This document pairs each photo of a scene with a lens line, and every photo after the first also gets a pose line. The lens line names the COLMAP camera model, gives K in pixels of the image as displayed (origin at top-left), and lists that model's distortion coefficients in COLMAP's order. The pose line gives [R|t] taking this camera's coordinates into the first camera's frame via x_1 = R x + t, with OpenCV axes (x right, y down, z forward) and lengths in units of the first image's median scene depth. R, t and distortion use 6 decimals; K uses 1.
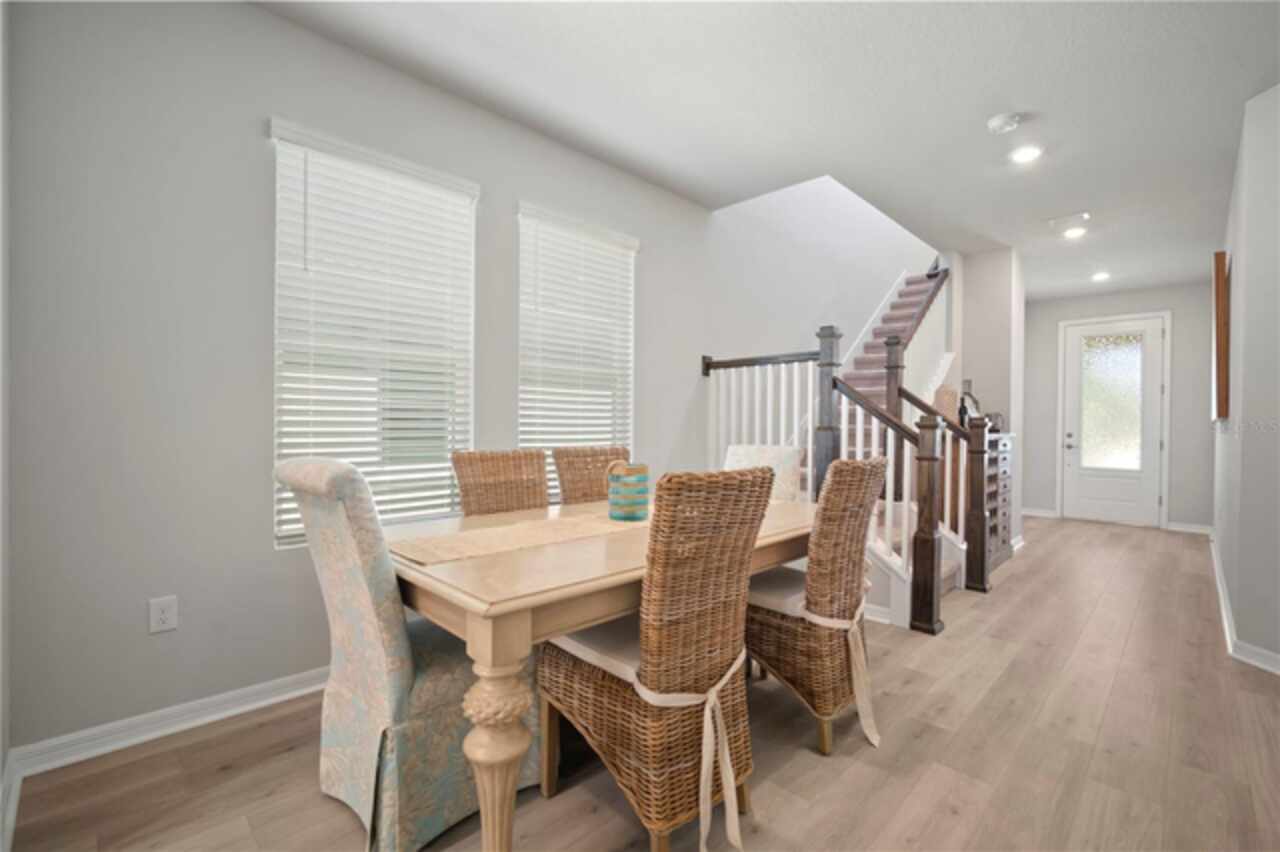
lens RADIAL K [[565.3, 0, 642.5], [0, 565.3, 430.2], [0, 0, 1]] dist [-0.009883, 0.001709]
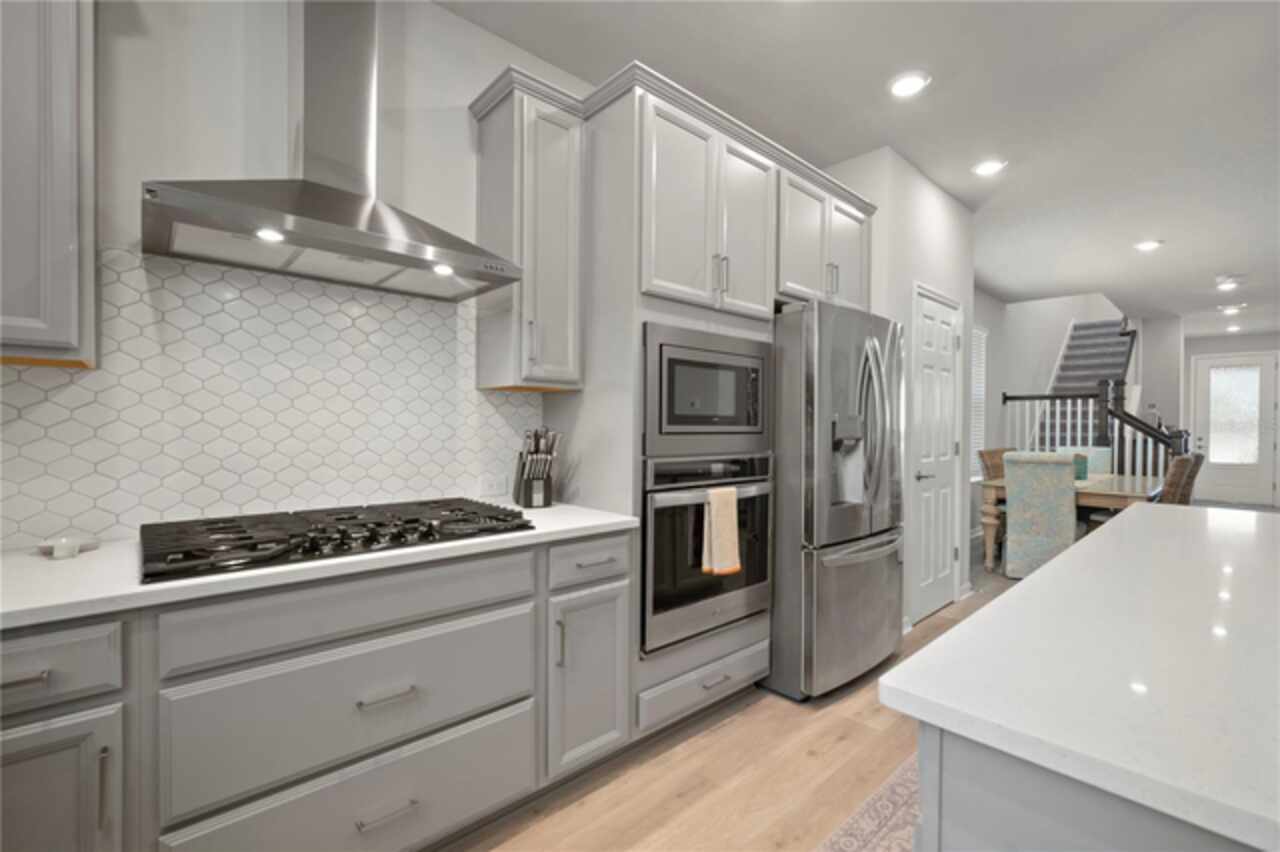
lens RADIAL K [[565.3, 0, 637.9], [0, 565.3, 423.2], [0, 0, 1]] dist [-0.009883, 0.001709]
pose [[0.998358, -0.000281, -0.057288, -0.849368], [-0.000319, 0.999945, -0.010457, -0.023785], [0.057288, 0.010458, 0.998303, -0.699545]]
